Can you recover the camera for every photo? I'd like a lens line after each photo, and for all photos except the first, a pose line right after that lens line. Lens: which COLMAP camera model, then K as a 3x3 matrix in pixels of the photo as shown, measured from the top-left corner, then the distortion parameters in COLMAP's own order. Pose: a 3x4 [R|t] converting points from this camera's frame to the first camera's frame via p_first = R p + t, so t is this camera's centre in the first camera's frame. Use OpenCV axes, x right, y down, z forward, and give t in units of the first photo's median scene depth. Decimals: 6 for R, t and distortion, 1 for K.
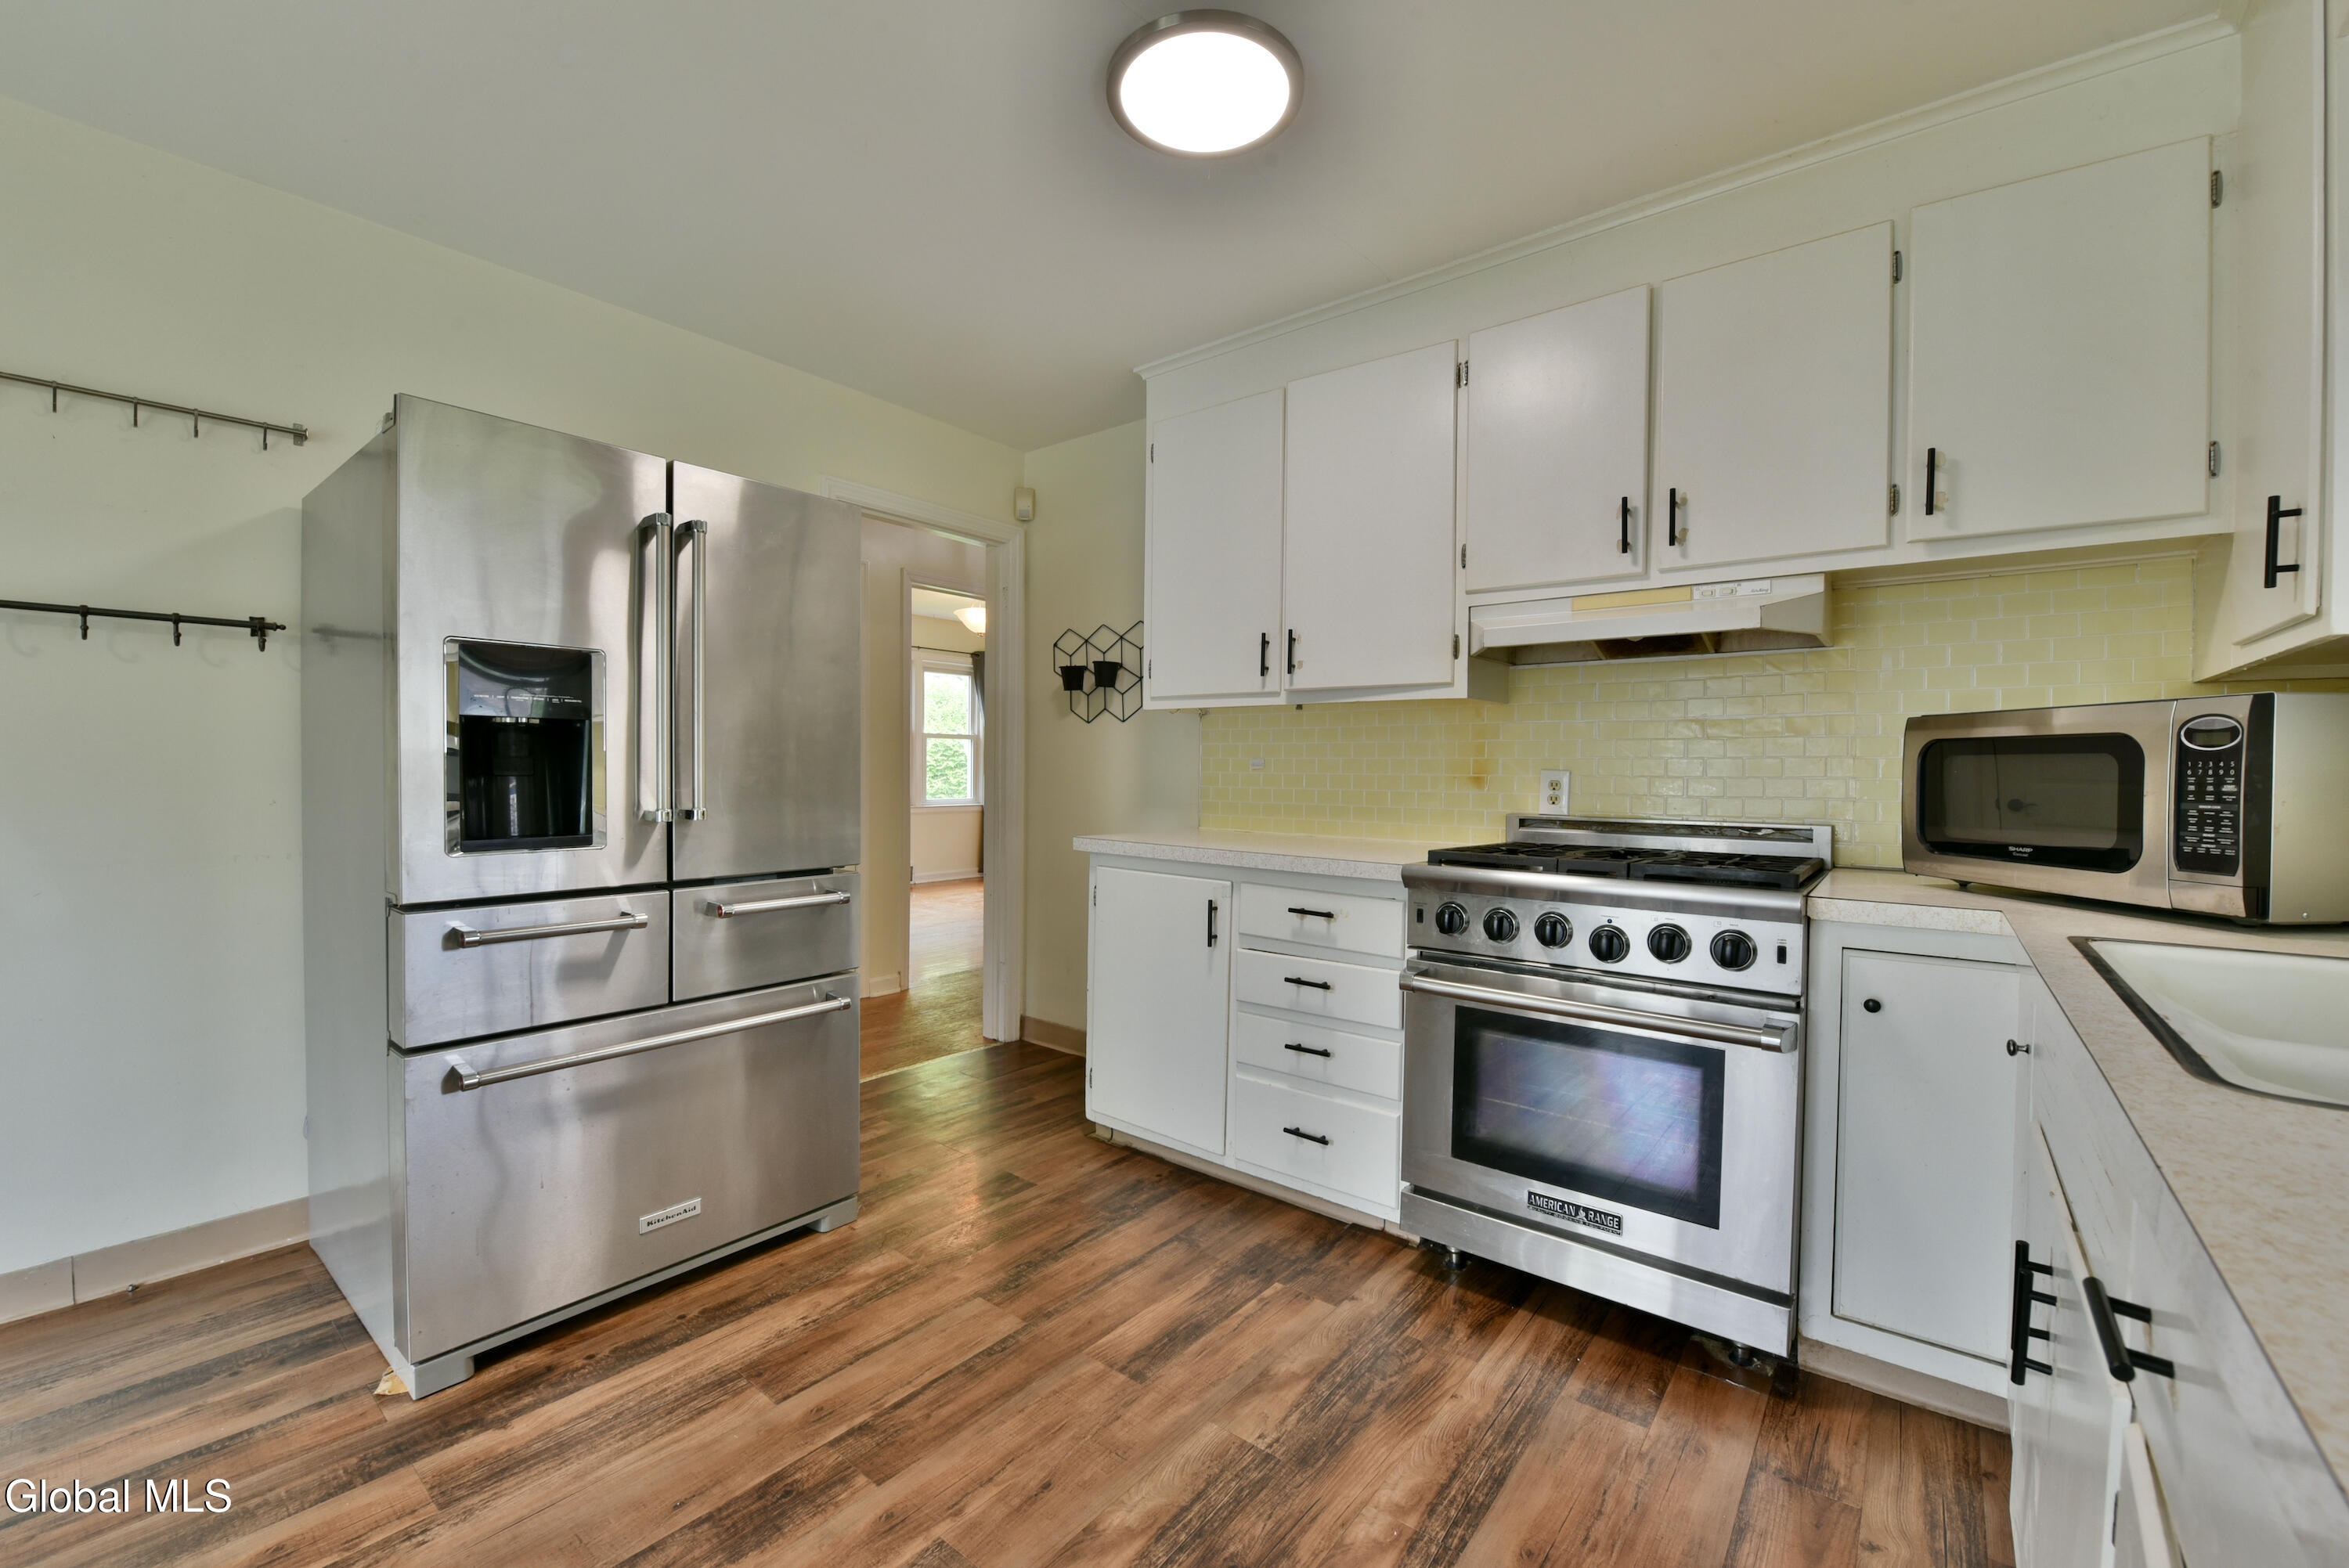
lens RADIAL K [[941.2, 0, 1178.1], [0, 941.2, 786.8], [0, 0, 1]] dist [-0.020400, -0.000477]
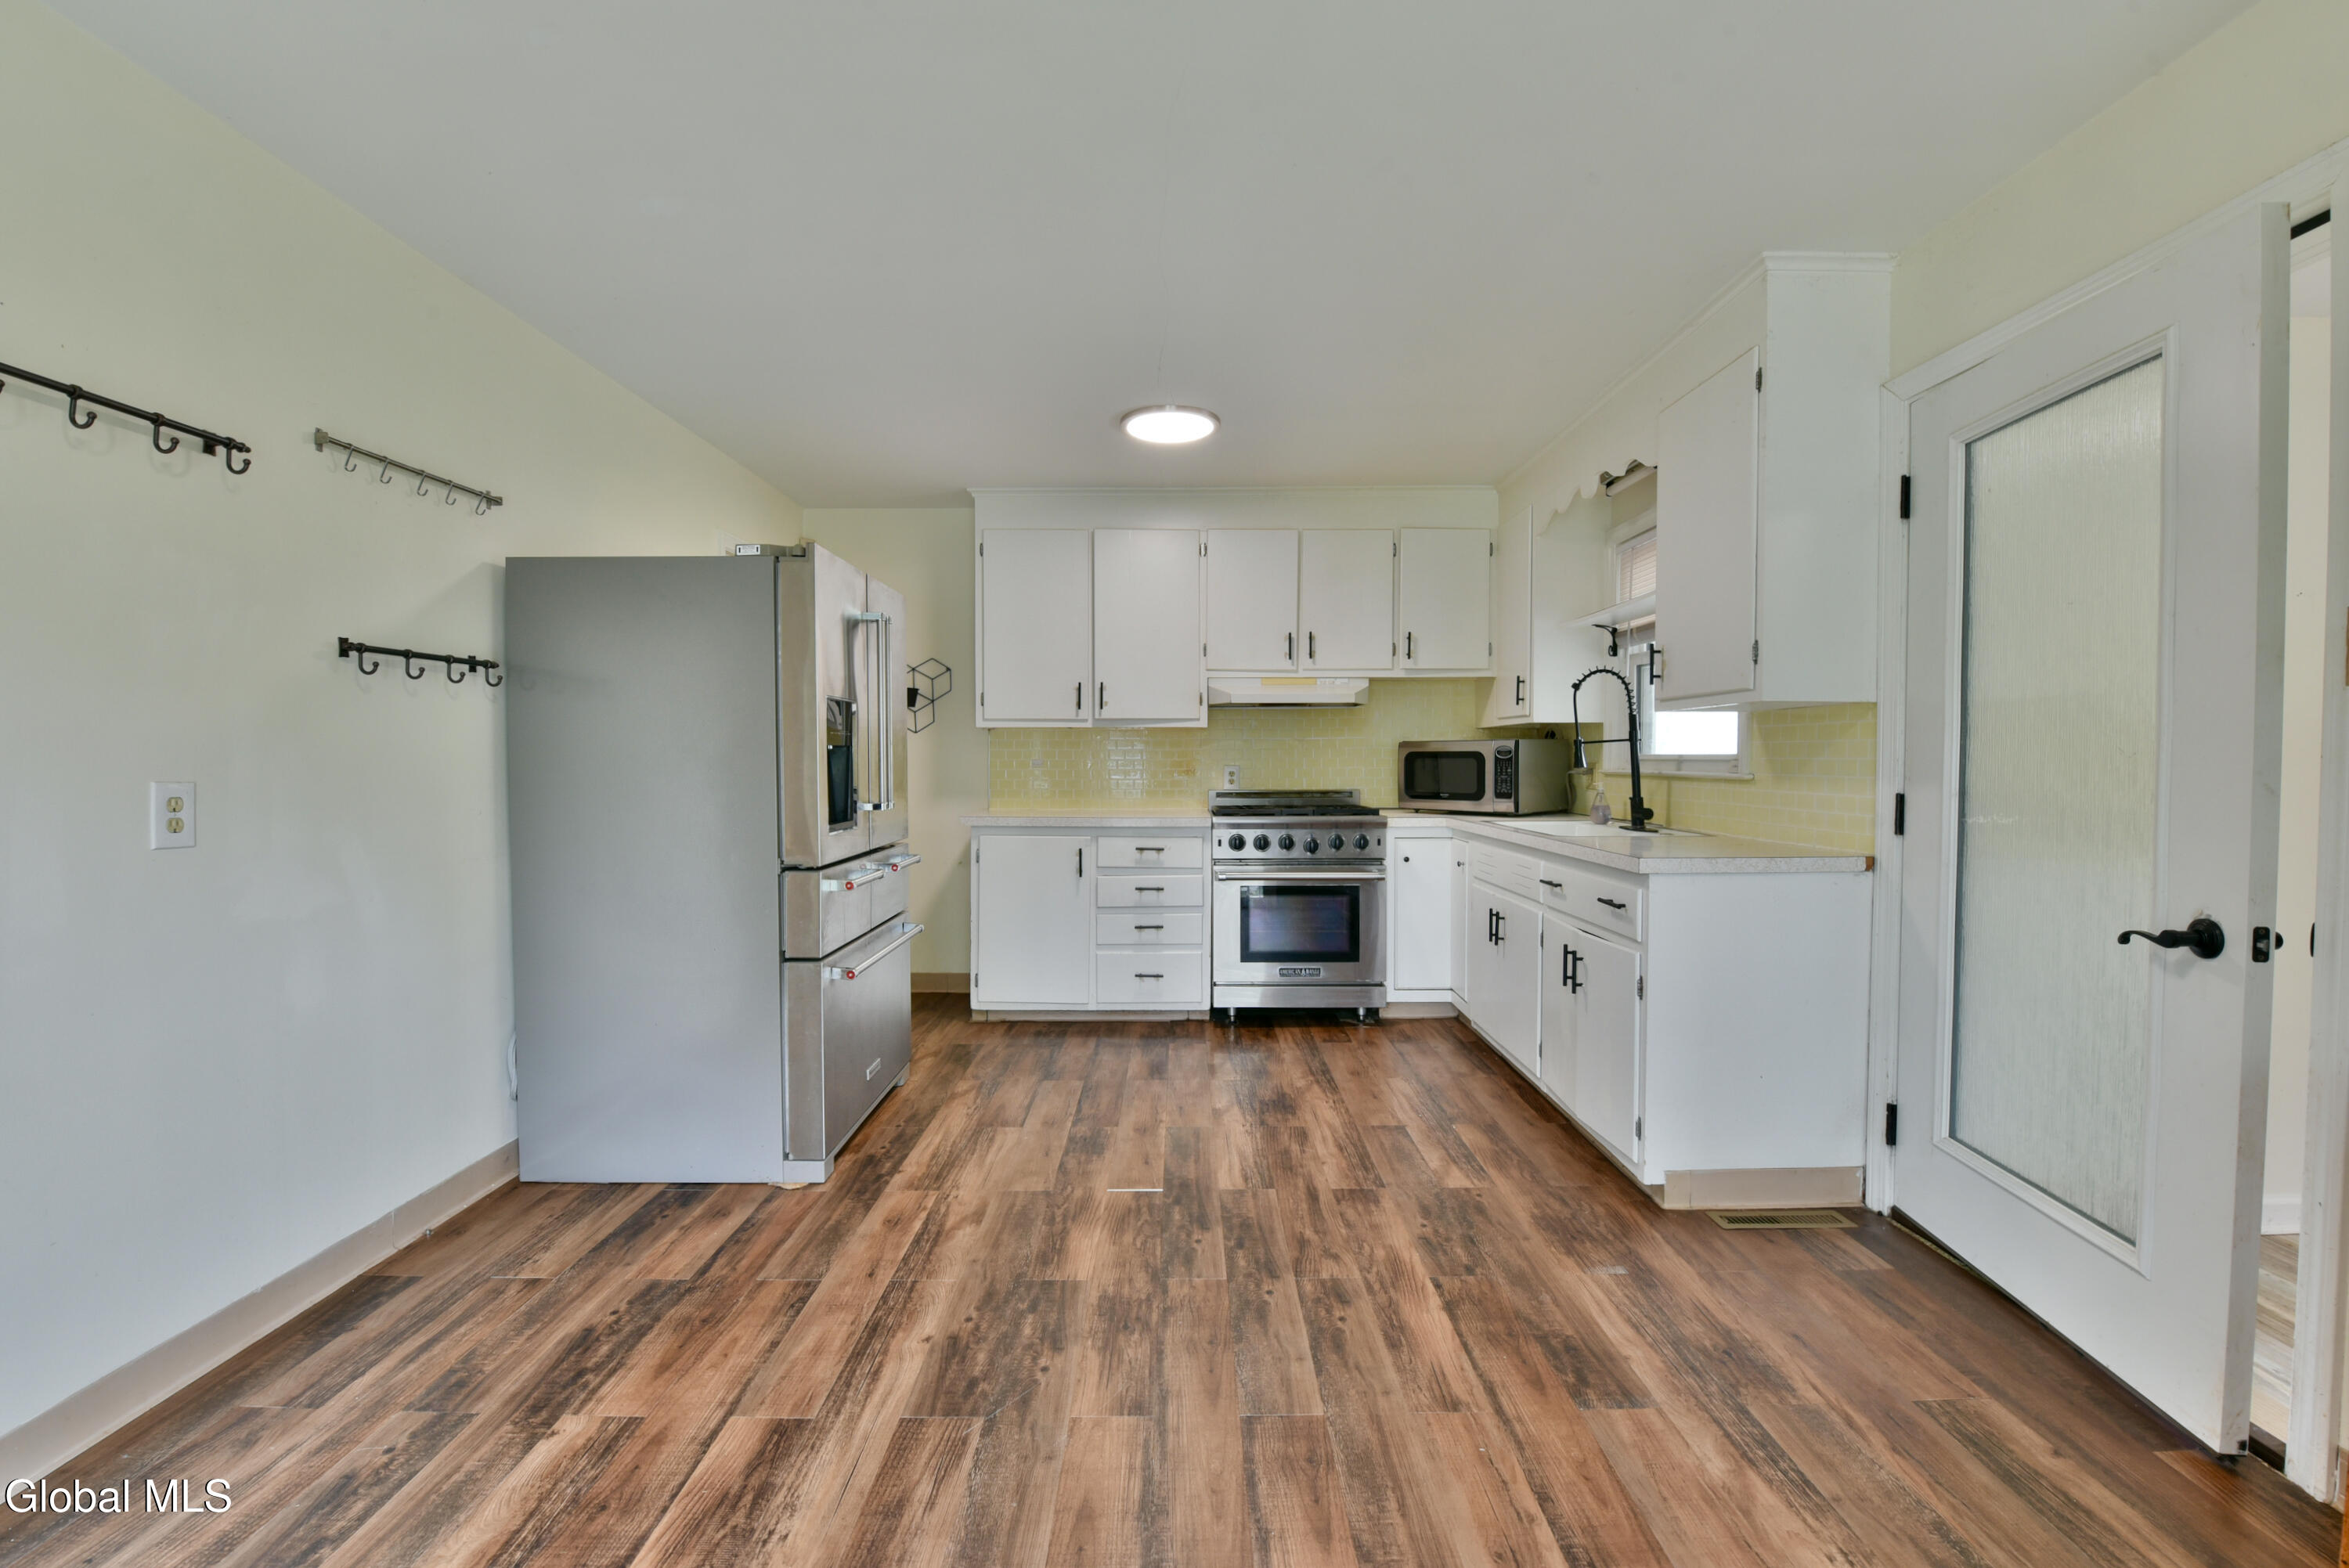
lens RADIAL K [[972.6, 0, 1174.5], [0, 972.6, 784.0], [0, 0, 1]] dist [-0.011744, -0.005644]
pose [[0.784790, -0.029318, 0.619067, -1.174537], [0.022756, 0.999570, 0.018490, -0.025978], [-0.619343, -0.000423, 0.785120, -0.577147]]
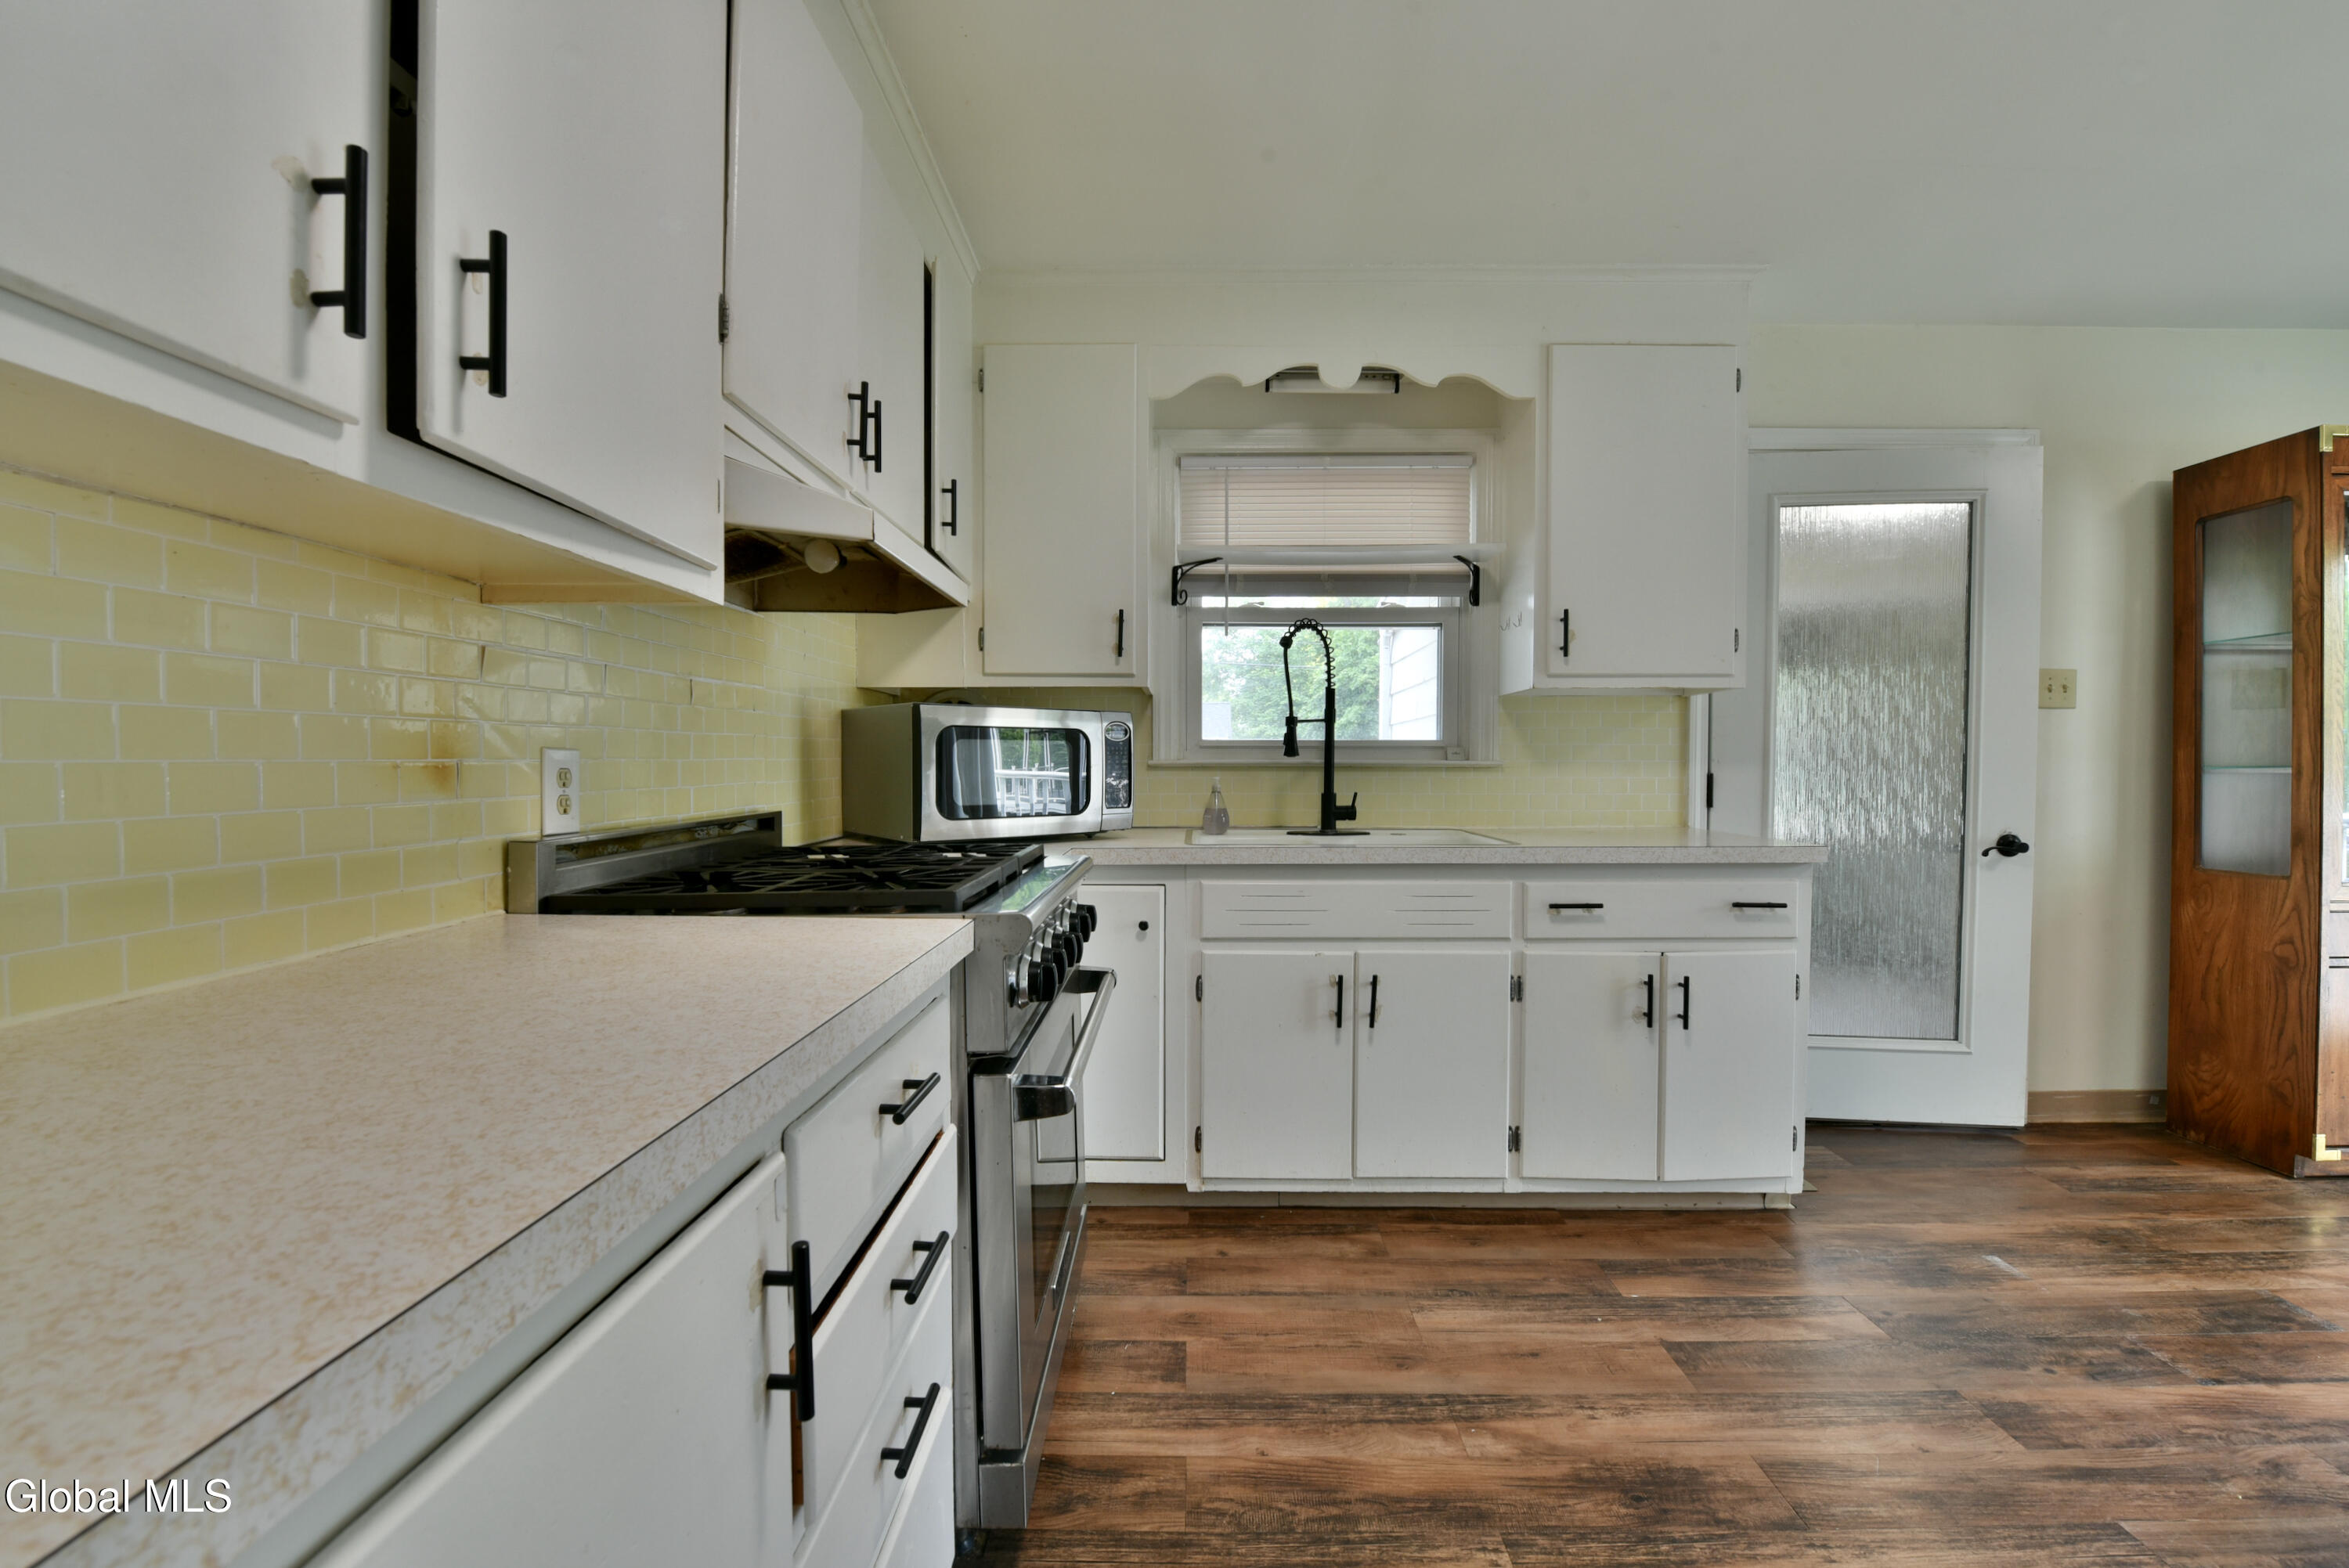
lens RADIAL K [[947.6, 0, 1178.1], [0, 947.6, 787.7], [0, 0, 1]] dist [-0.021505, -0.000595]
pose [[-0.610022, -0.032807, 0.791705, -0.308422], [0.007994, 0.998837, 0.047549, -0.024159], [-0.792344, 0.035335, -0.609051, 1.422928]]
